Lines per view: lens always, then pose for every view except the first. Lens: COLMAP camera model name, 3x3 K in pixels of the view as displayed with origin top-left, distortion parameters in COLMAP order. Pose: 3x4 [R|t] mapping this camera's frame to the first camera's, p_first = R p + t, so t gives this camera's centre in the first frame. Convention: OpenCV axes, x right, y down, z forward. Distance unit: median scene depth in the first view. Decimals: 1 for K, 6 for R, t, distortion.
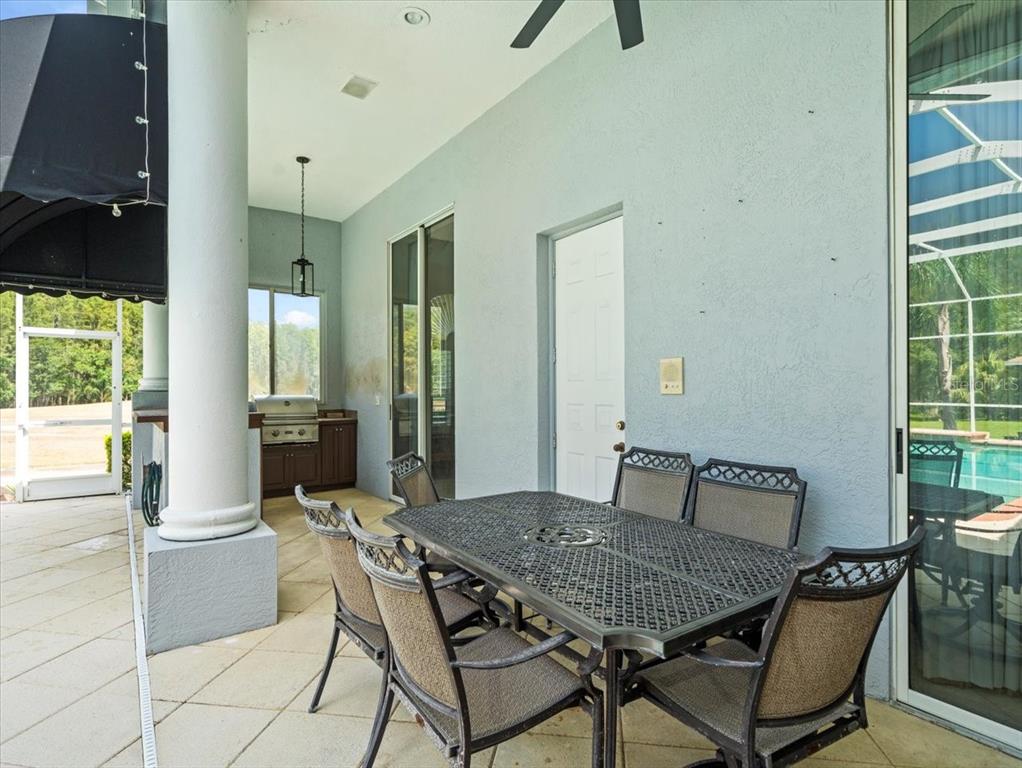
lens RADIAL K [[537.2, 0, 508.6], [0, 537.2, 392.4], [0, 0, 1]] dist [0.003218, 0.000551]
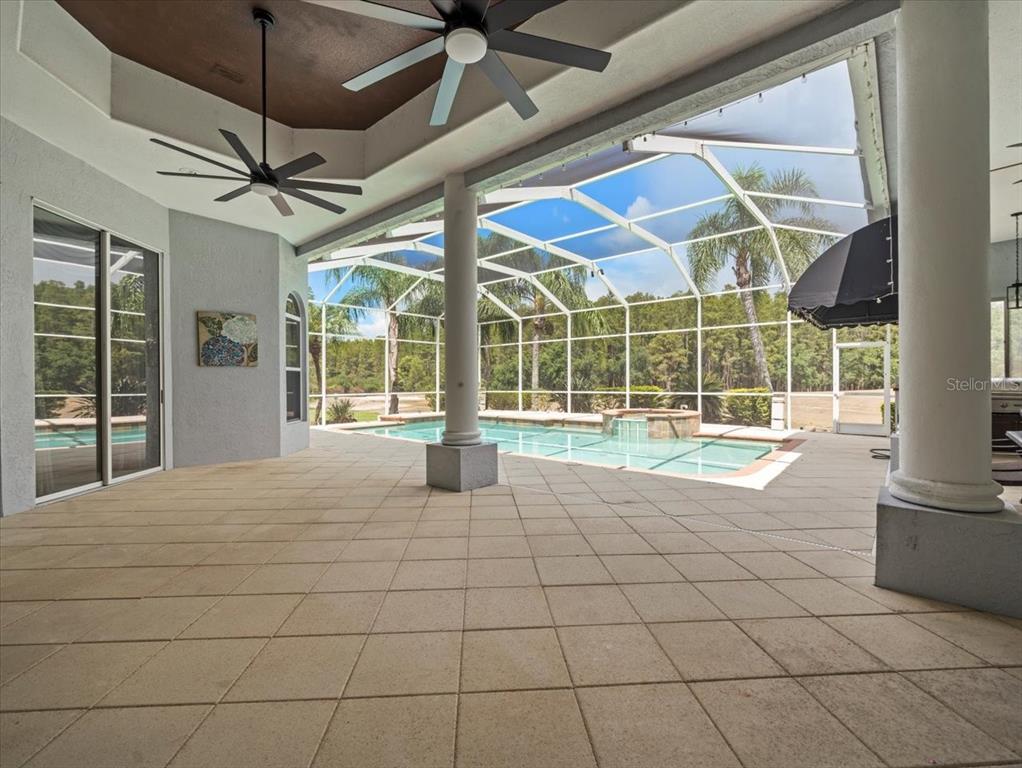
lens RADIAL K [[458.9, 0, 504.4], [0, 458.9, 383.9], [0, 0, 1]] dist [0.001980, -0.000148]
pose [[0.226932, 0.001539, -0.973909, 0.423118], [0.005115, 0.999983, 0.002772, 0.009713], [0.973897, -0.005610, 0.226921, -0.520828]]
